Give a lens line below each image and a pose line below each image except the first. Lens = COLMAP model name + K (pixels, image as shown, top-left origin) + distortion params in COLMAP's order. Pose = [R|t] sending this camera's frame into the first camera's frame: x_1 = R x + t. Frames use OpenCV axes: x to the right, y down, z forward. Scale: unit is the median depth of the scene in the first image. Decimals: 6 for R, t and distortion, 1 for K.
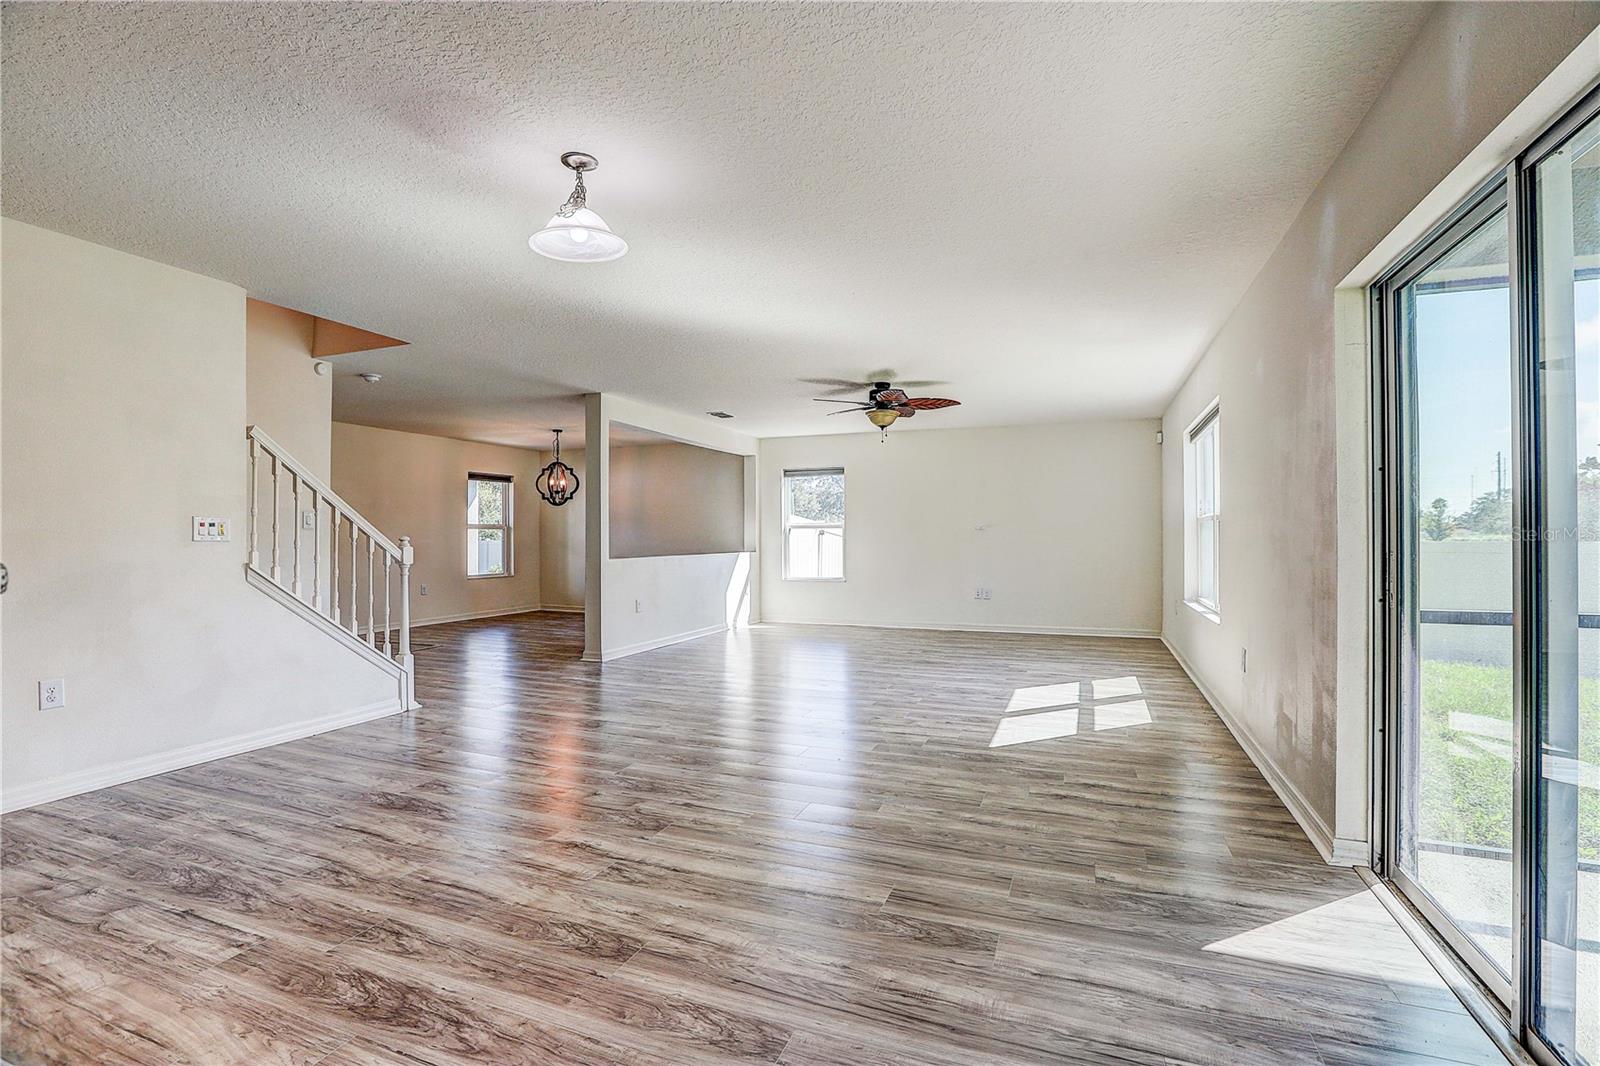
lens RADIAL K [[729.7, 0, 800.0], [0, 729.7, 533.0], [0, 0, 1]] dist [-0.055139, 0.019276]
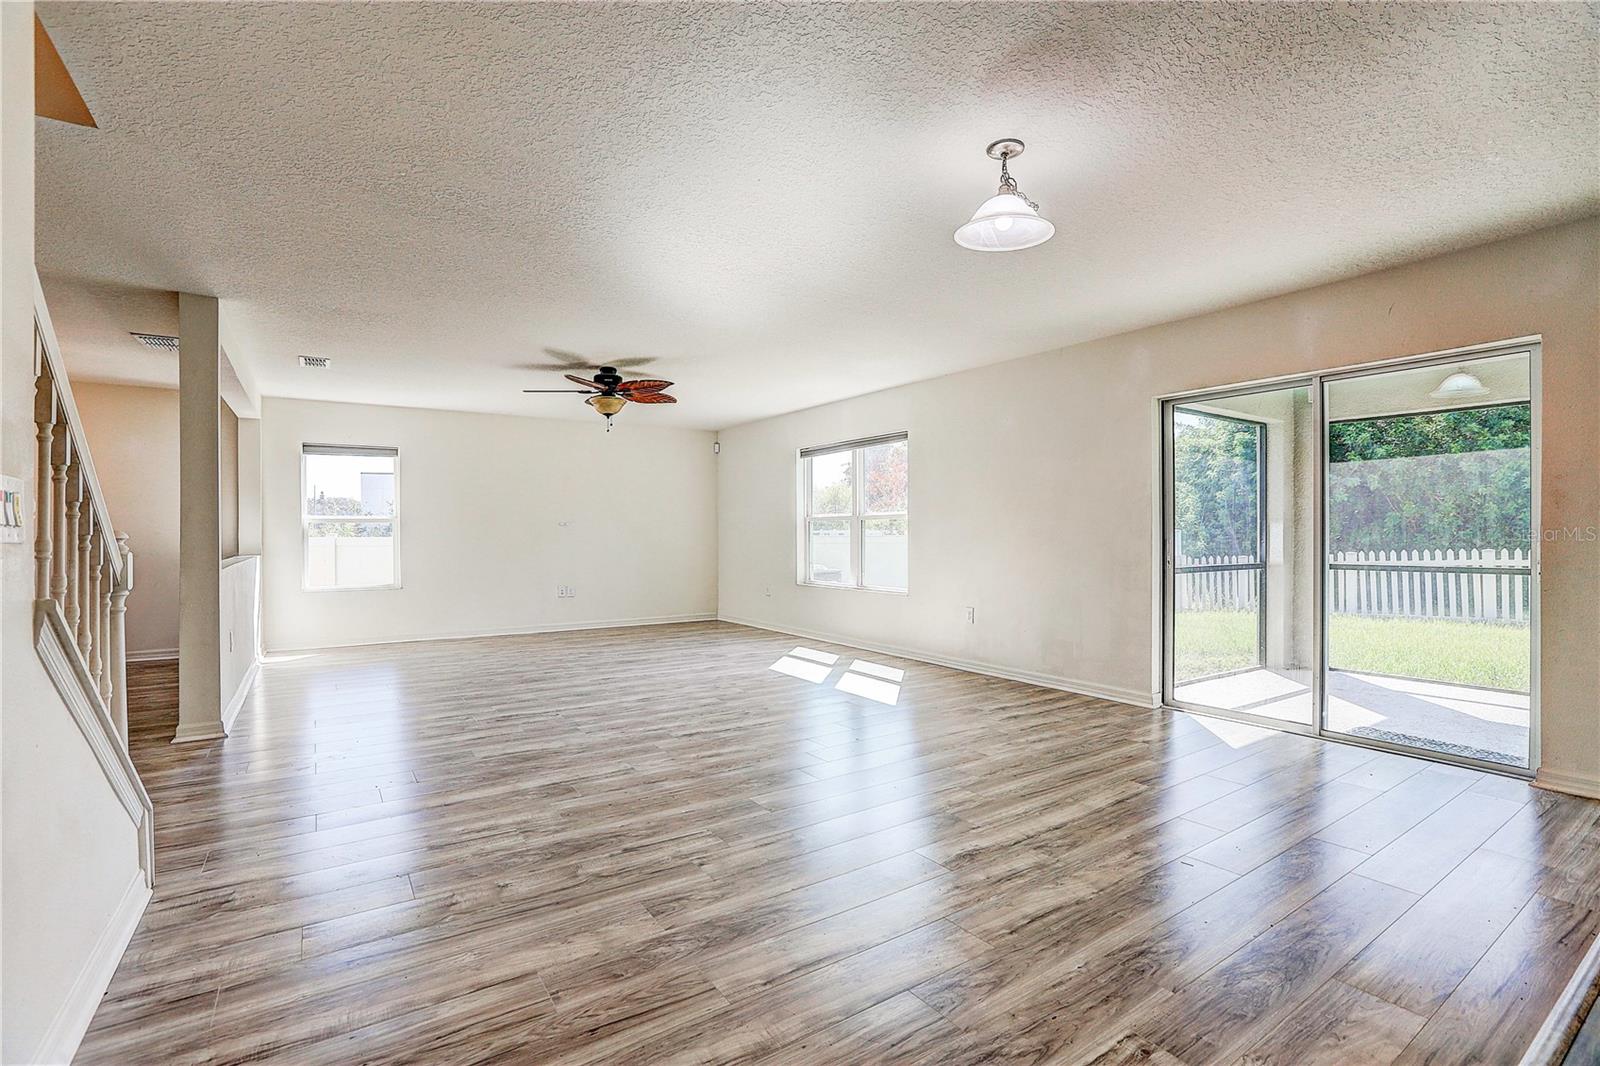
lens RADIAL K [[729.7, 0, 800.0], [0, 729.7, 533.0], [0, 0, 1]] dist [-0.055139, 0.019276]
pose [[0.571604, -0.001358, 0.820529, -1.226854], [-0.001291, 0.999996, 0.002555, 0.006028], [-0.820529, -0.002520, 0.571600, 0.641982]]
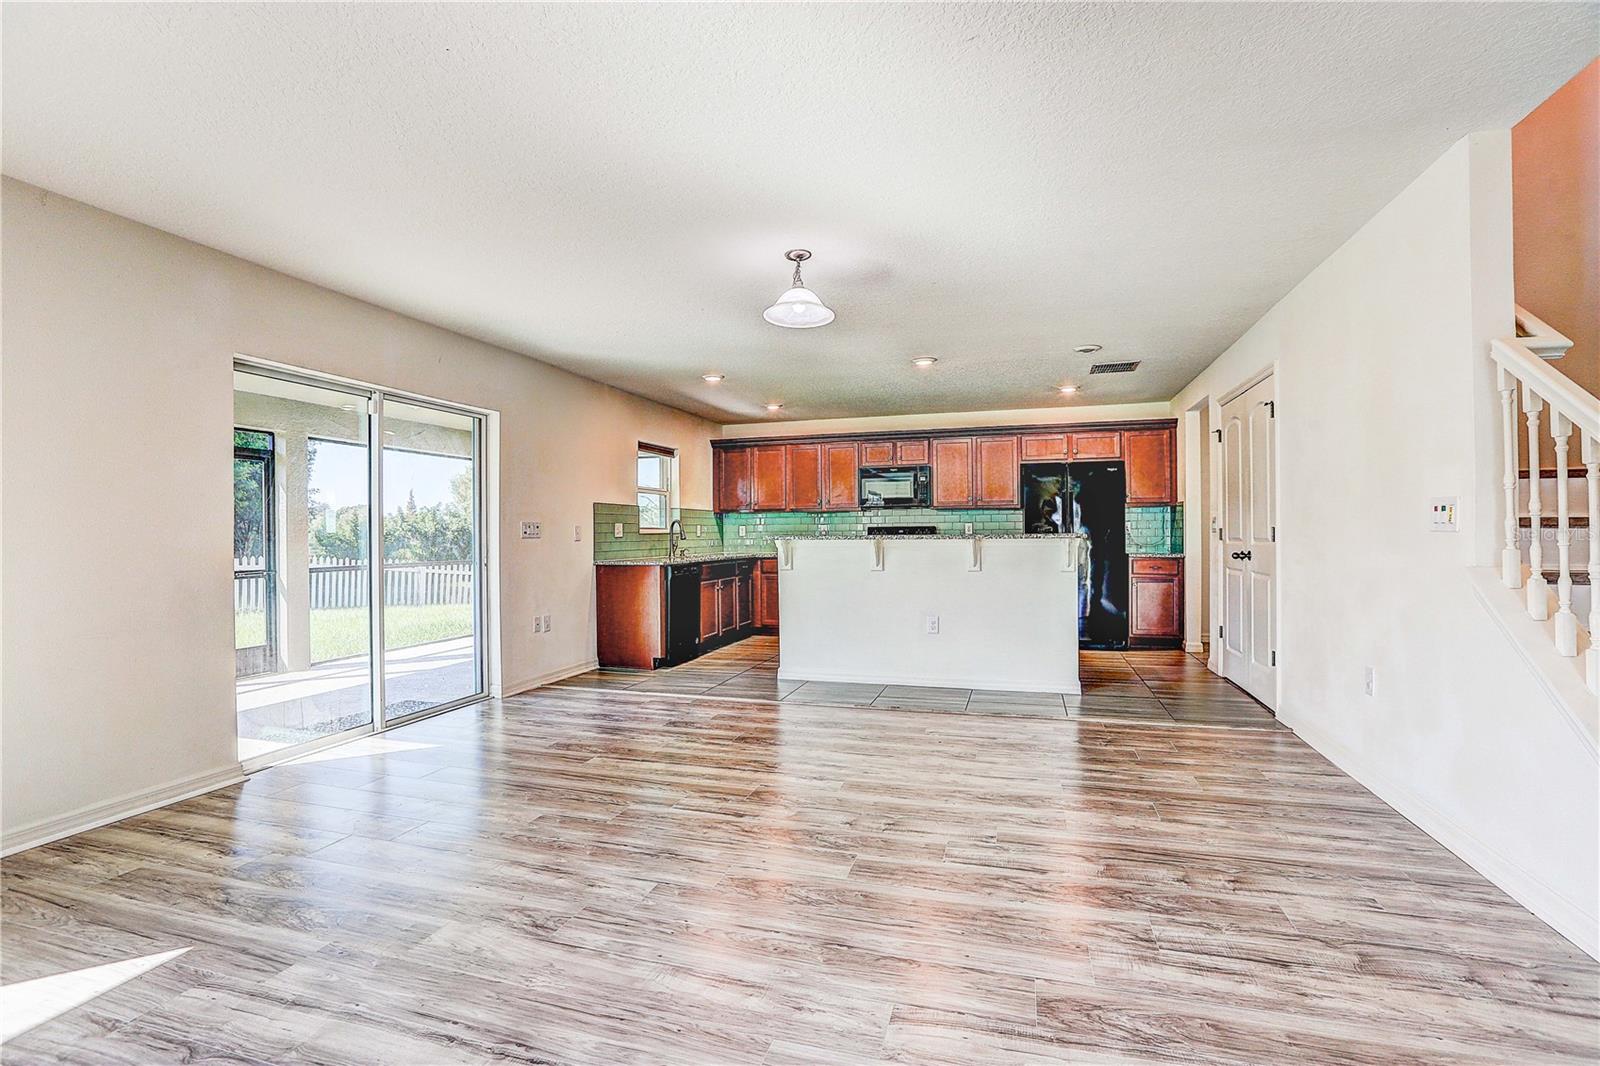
lens RADIAL K [[729.7, 0, 800.0], [0, 729.7, 533.0], [0, 0, 1]] dist [-0.055139, 0.019276]
pose [[-0.996981, 0.008747, -0.077155, -0.191899], [0.009389, 0.999924, -0.007967, 0.017240], [0.077080, -0.008667, -0.996987, 2.268821]]
